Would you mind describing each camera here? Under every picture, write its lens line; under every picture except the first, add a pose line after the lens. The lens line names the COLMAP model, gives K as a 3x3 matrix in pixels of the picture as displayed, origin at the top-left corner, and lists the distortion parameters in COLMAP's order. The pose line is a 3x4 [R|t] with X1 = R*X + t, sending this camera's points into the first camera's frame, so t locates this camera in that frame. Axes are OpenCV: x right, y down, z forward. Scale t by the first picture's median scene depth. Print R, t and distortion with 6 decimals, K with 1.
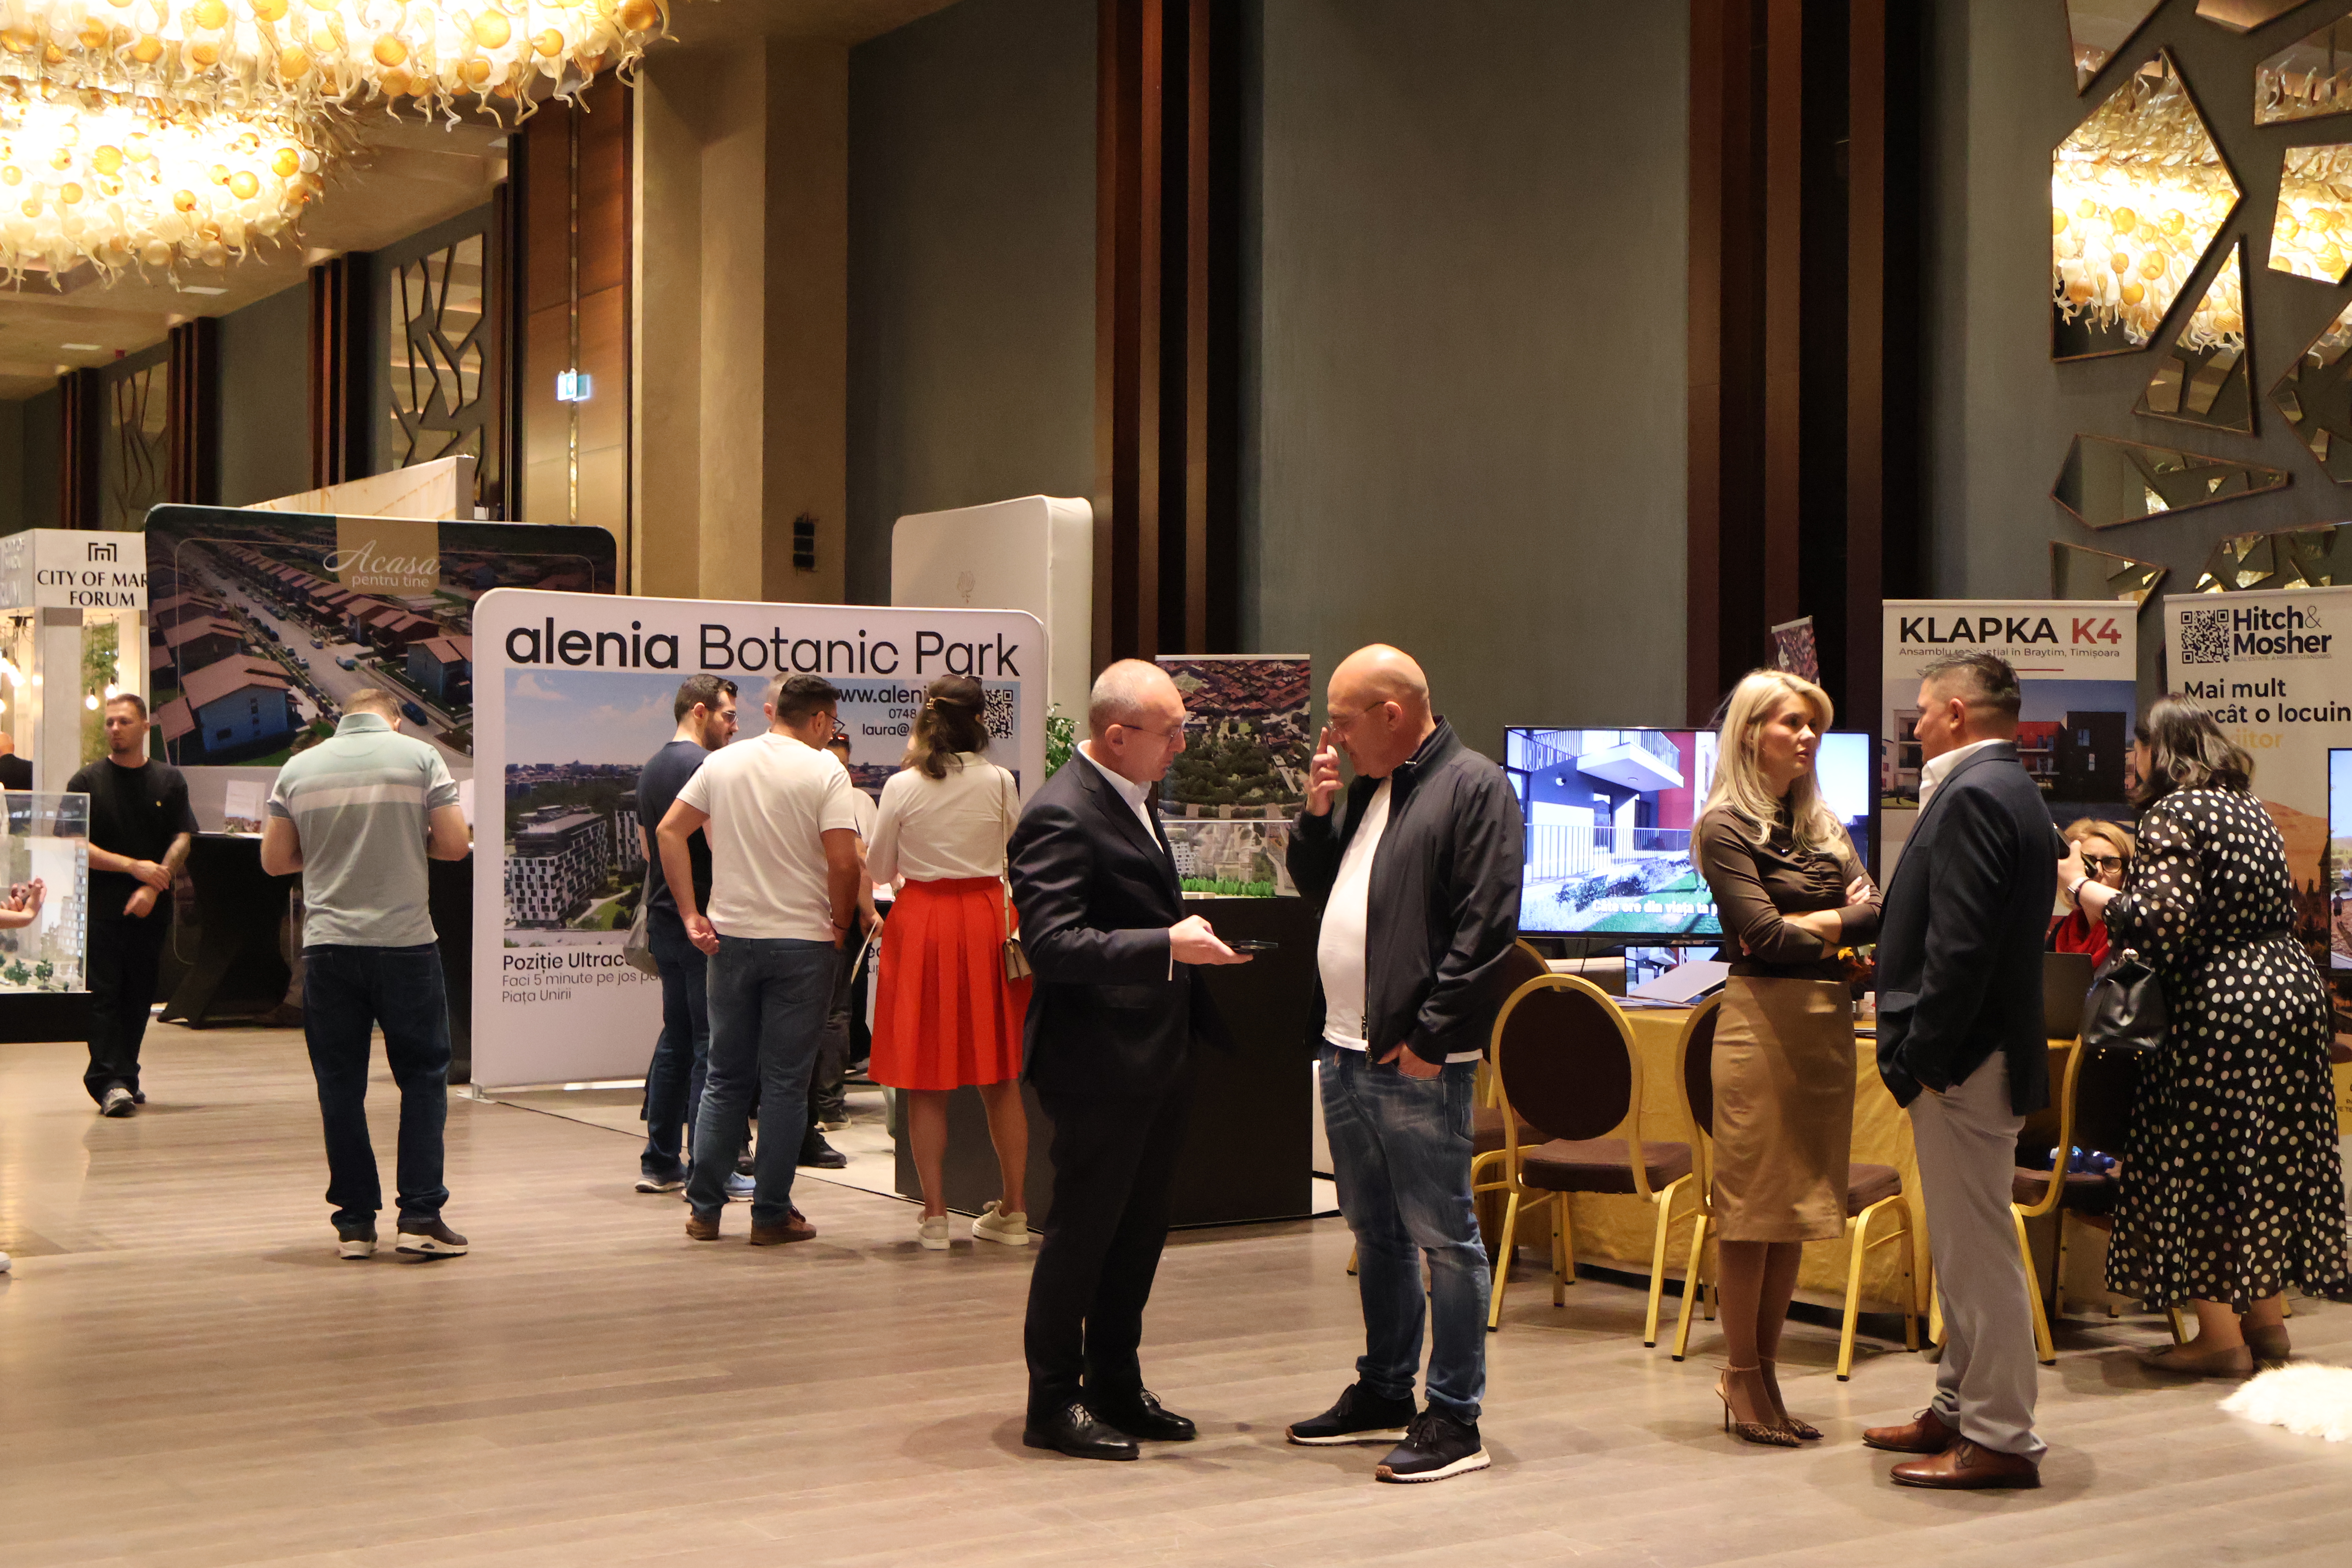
lens RADIAL K [[3133.3, 0, 1176.0], [0, 3133.3, 784.0], [0, 0, 1]] dist [-0.004864, 0.027058]
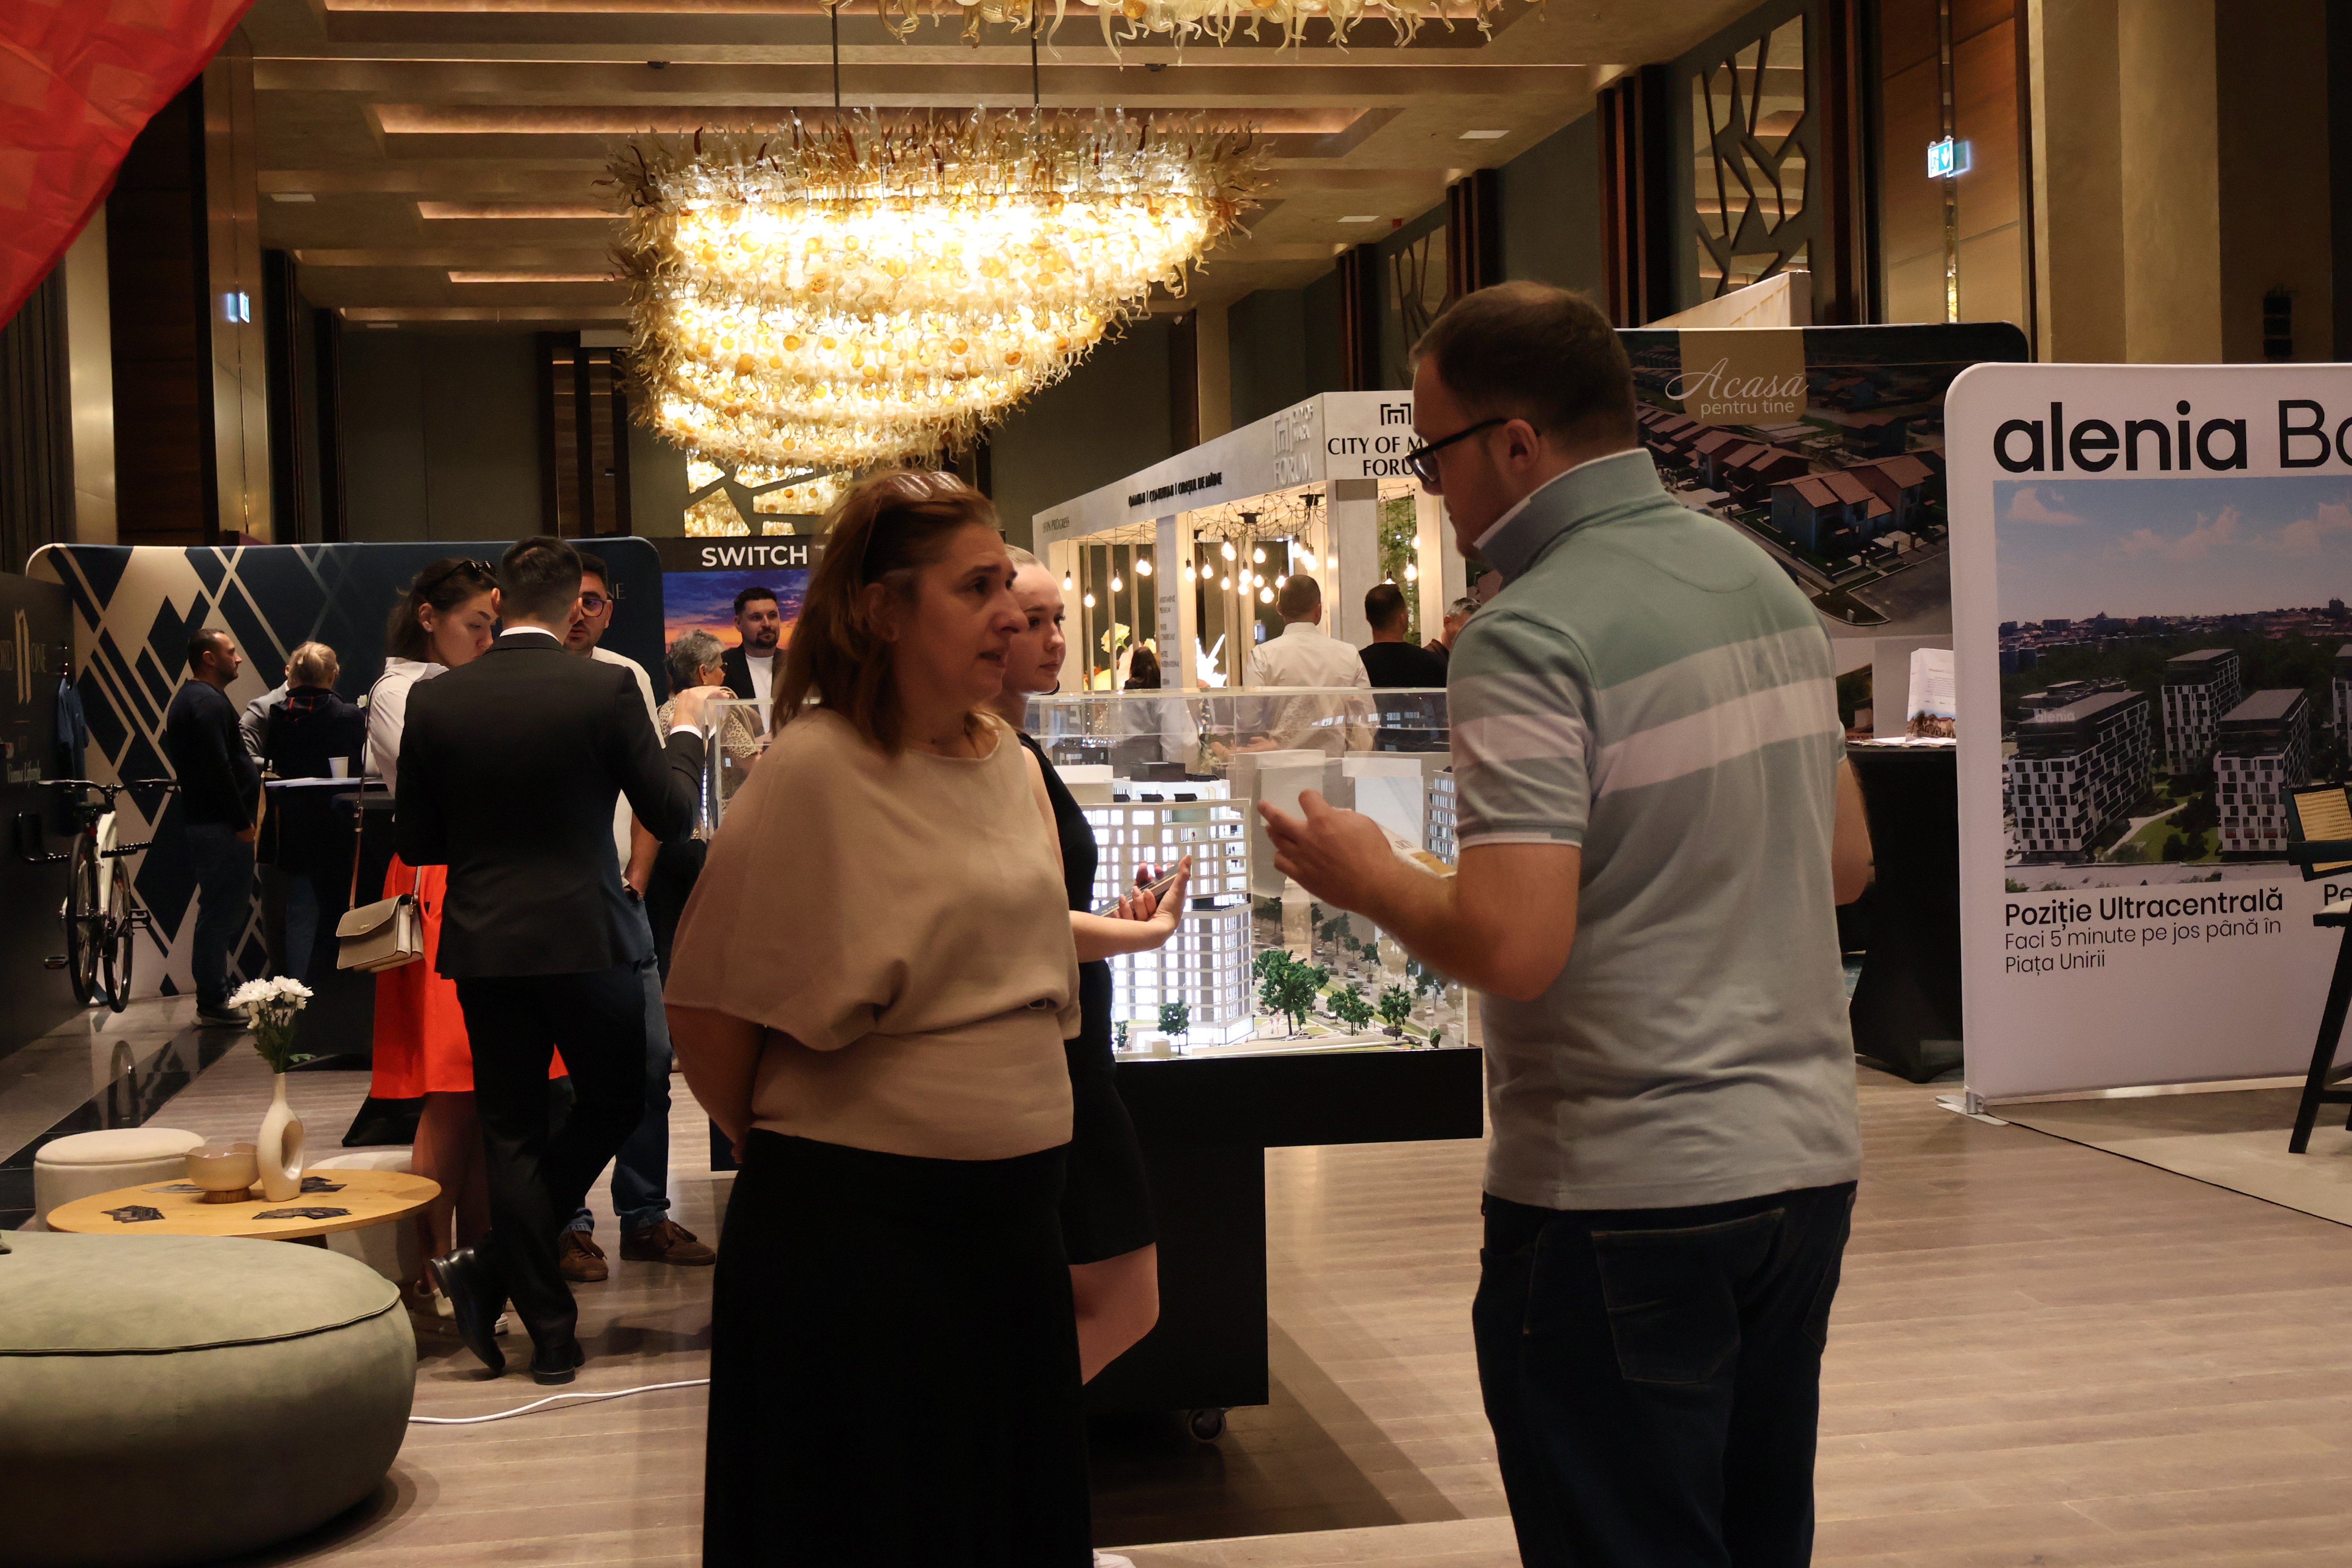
lens RADIAL K [[3029.5, 0, 1176.0], [0, 3029.5, 784.0], [0, 0, 1]] dist [0.011095, 0.006164]
pose [[0.921118, -0.023708, -0.388561, -0.118381], [0.039357, 0.998701, 0.032363, 0.000275], [0.387289, -0.045102, 0.920855, 0.310537]]
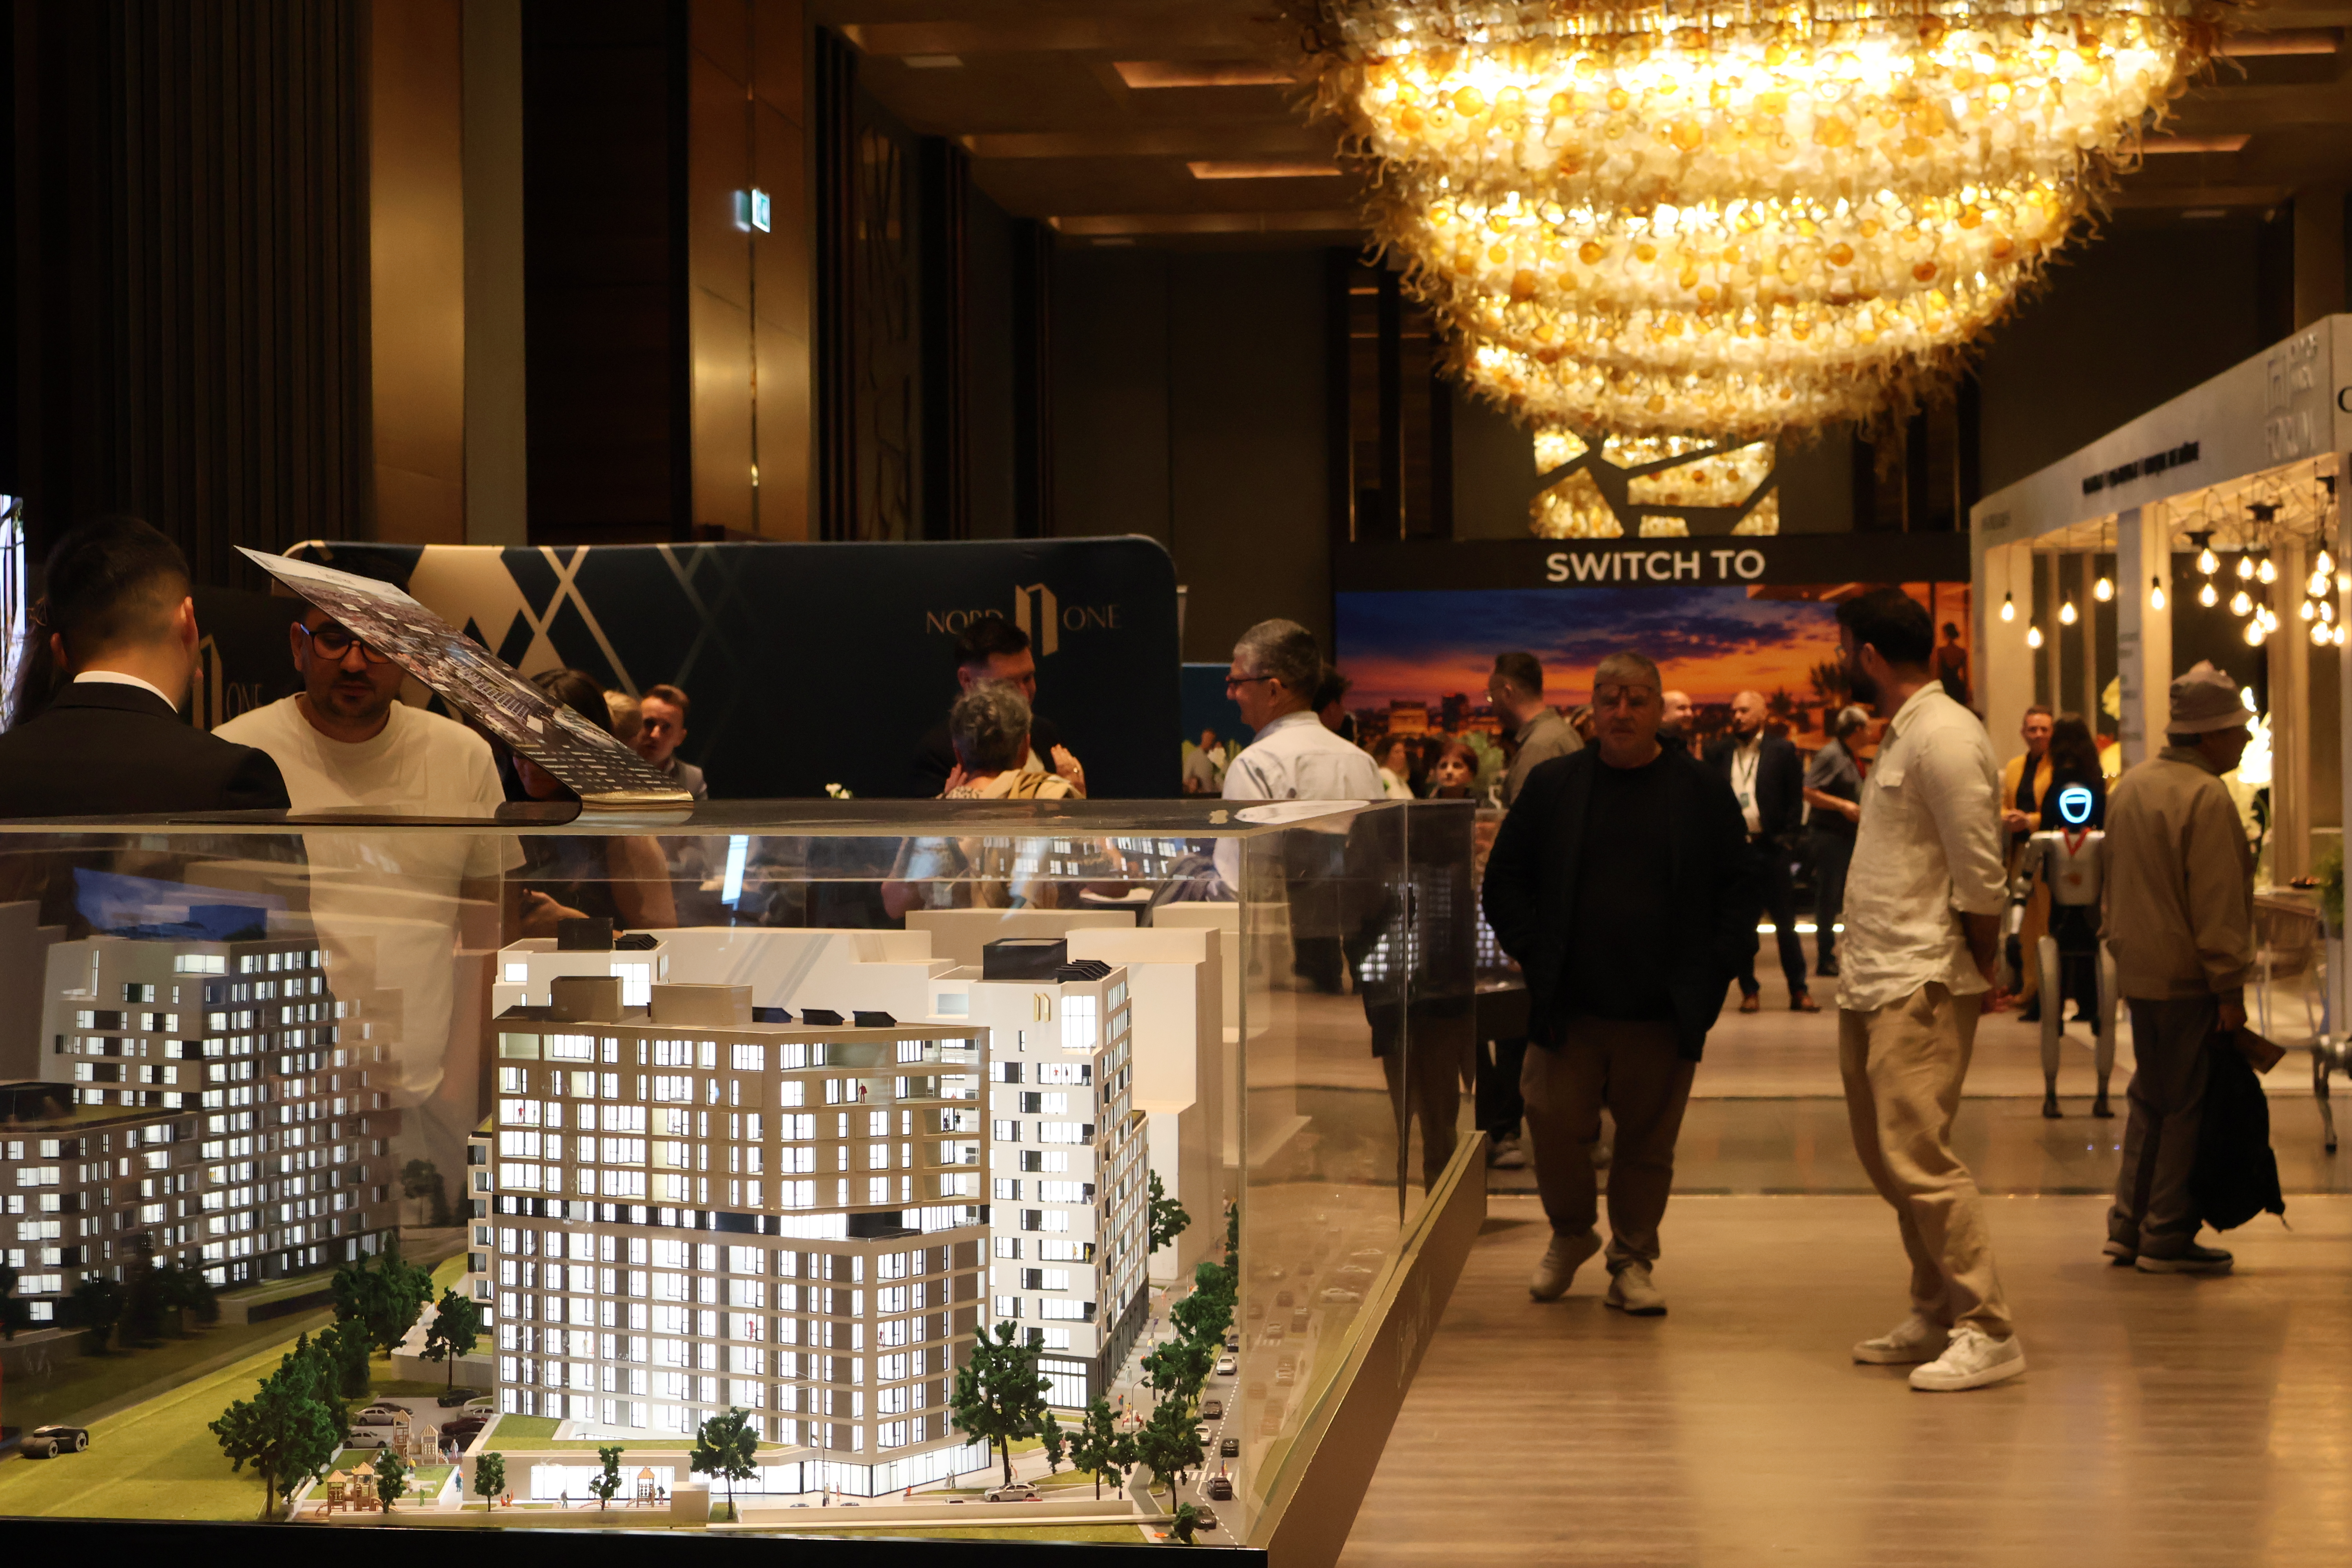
lens RADIAL K [[4265.4, 0, 1176.0], [0, 4265.4, 784.0], [0, 0, 1]] dist [-0.006747, 0.068508]
pose [[0.774173, -0.014213, -0.632814, -0.067728], [0.018216, 0.999834, -0.000171, -0.001038], [0.632712, -0.011395, 0.774304, 0.454975]]
